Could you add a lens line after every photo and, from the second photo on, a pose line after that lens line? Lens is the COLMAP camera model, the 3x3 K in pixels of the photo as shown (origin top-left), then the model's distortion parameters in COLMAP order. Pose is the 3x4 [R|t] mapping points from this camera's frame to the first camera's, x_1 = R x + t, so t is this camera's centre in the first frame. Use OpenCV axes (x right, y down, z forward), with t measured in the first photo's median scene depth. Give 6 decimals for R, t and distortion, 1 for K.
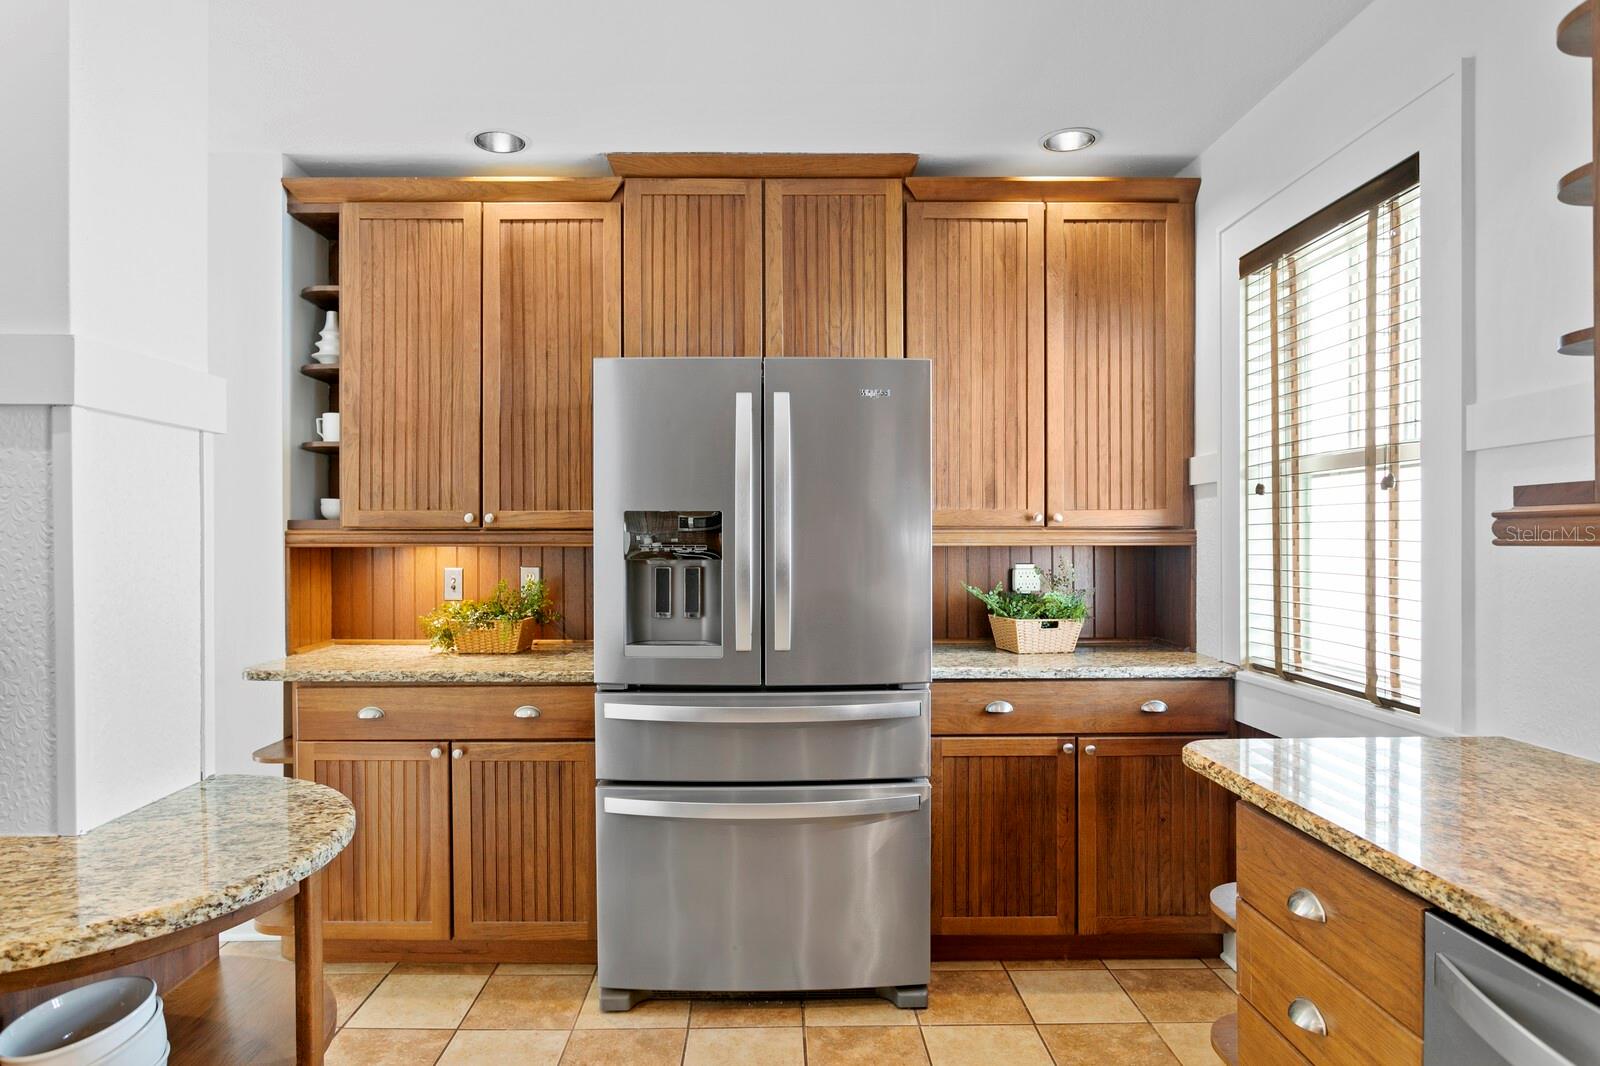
lens RADIAL K [[960.1, 0, 800.0], [0, 960.1, 533.0], [0, 0, 1]] dist [-0.006063, 0.000526]
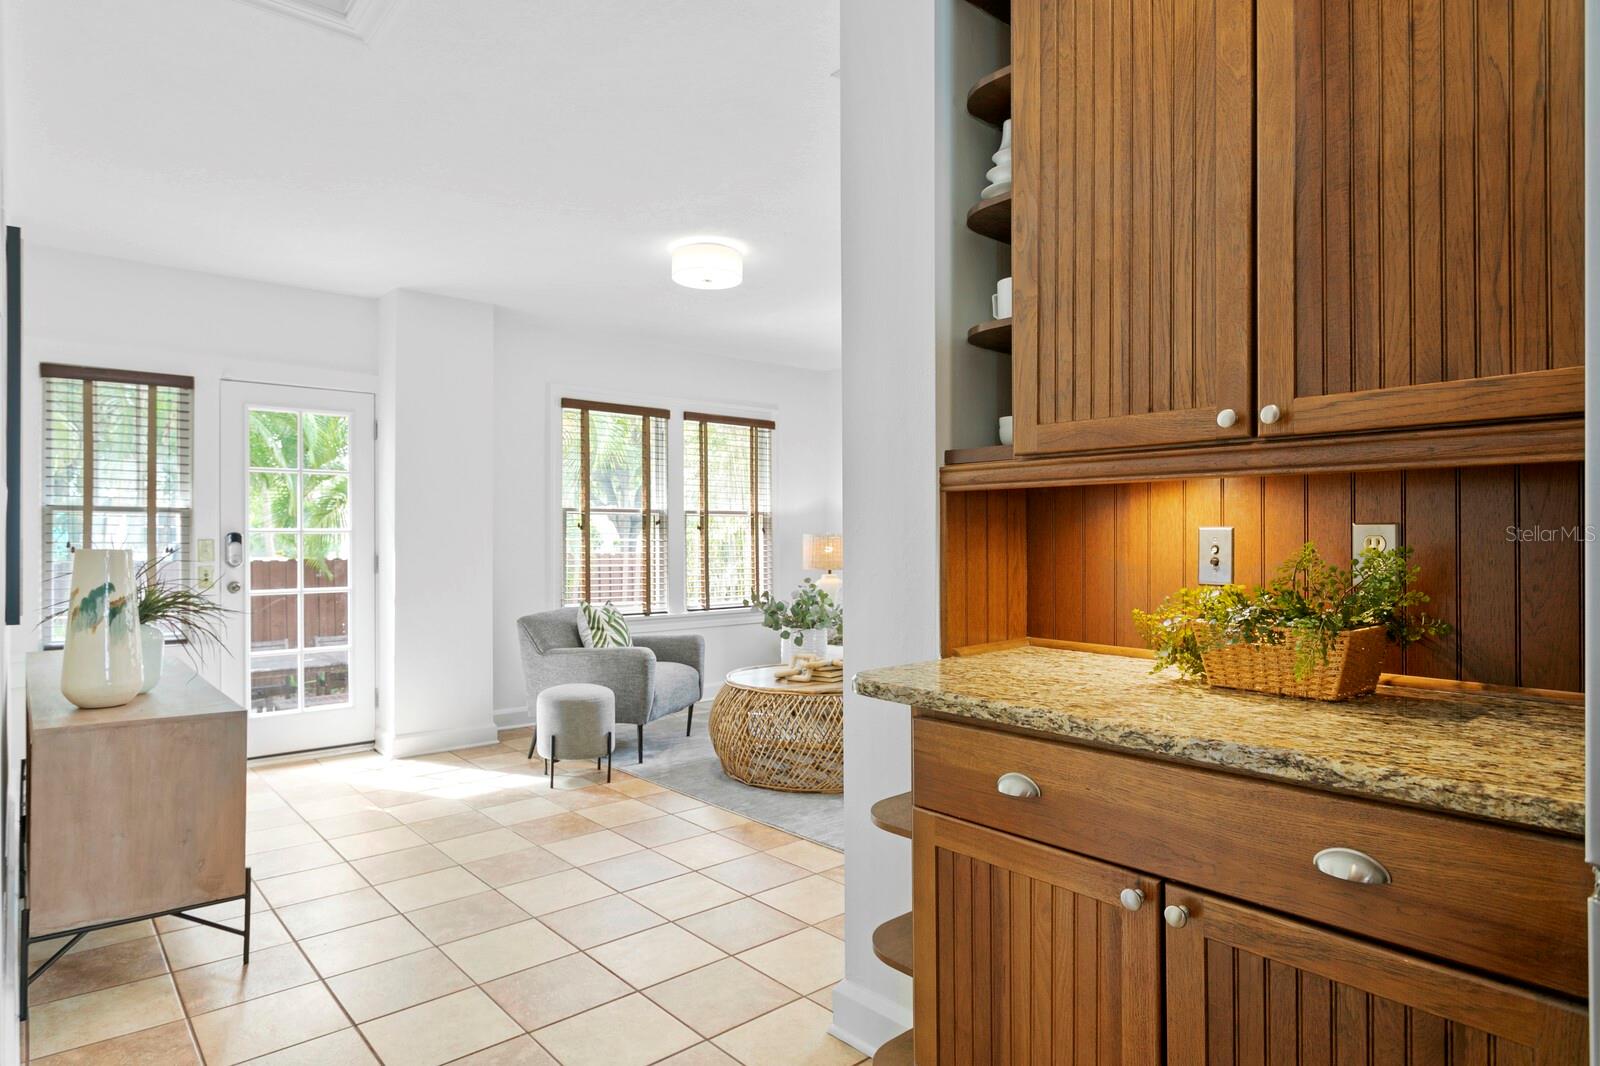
lens RADIAL K [[903.8, 0, 760.2], [0, 903.8, 540.6], [0, 0, 1]] dist [-0.019353, 0.011922]
pose [[0.621484, 0.003397, -0.783420, -0.128431], [0.007932, 0.999912, 0.010628, 0.040404], [0.783387, -0.012820, 0.621402, 0.514576]]
